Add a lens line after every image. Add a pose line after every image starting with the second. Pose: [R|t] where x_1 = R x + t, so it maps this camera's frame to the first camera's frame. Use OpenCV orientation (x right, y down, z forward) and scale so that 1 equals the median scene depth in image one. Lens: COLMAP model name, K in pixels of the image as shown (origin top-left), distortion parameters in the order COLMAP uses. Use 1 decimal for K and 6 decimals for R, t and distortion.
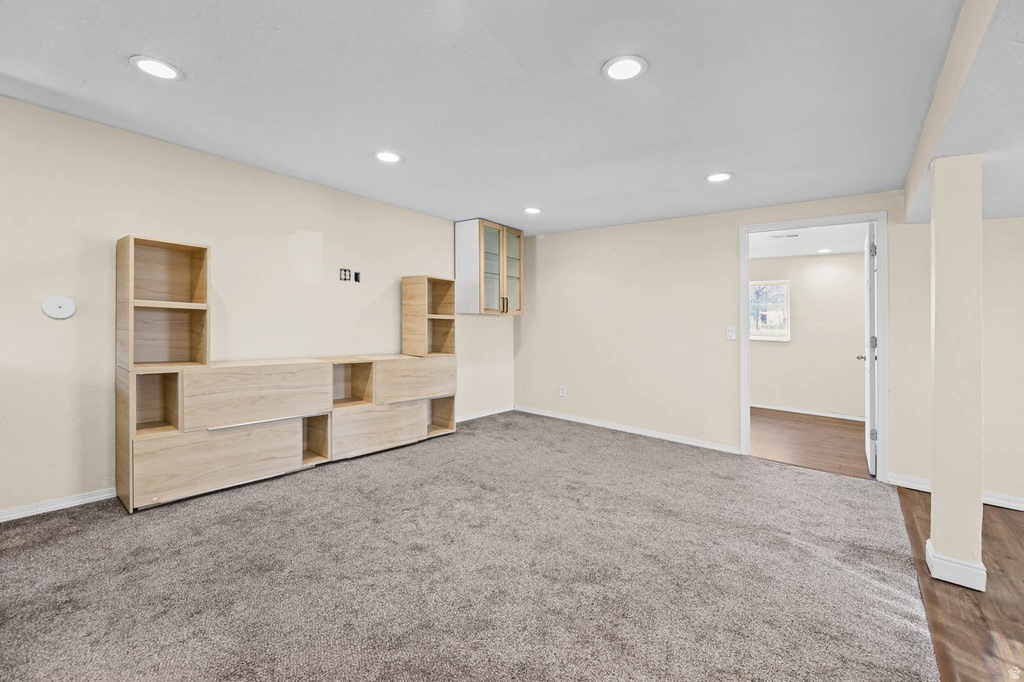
lens RADIAL K [[433.3, 0, 509.4], [0, 433.3, 326.5], [0, 0, 1]] dist [0.001122, -0.000443]
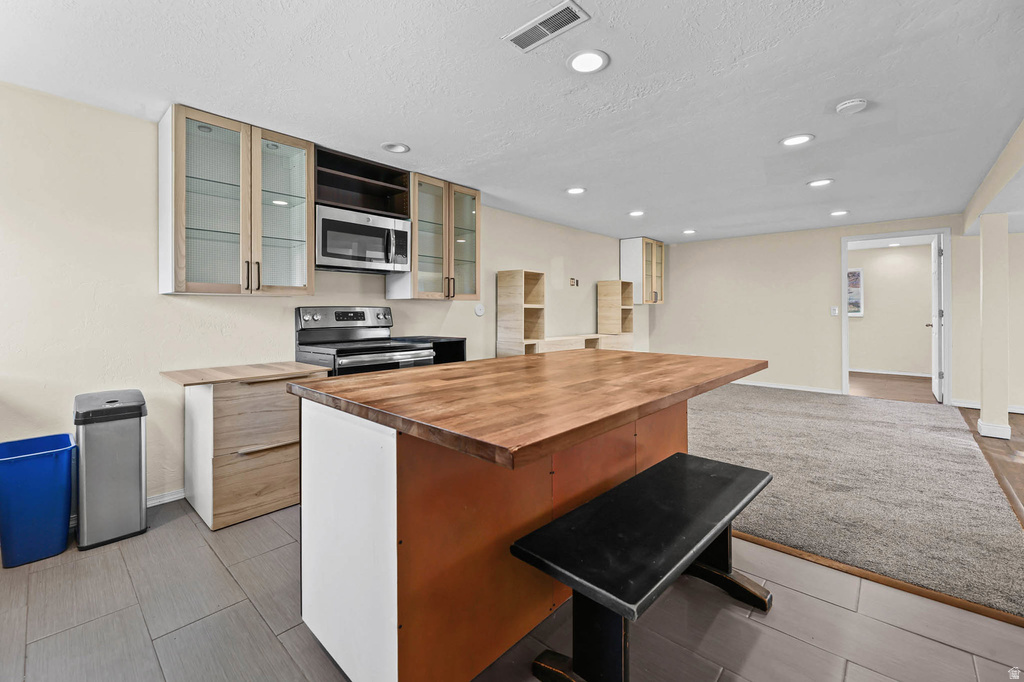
lens RADIAL K [[423.5, 0, 512.5], [0, 423.5, 327.3], [0, 0, 1]] dist [-0.002190, -0.000555]
pose [[0.996888, -0.033301, -0.071456, -0.481261], [0.035588, 0.998887, 0.030970, -0.013161], [0.070345, -0.033416, 0.996963, -0.506463]]
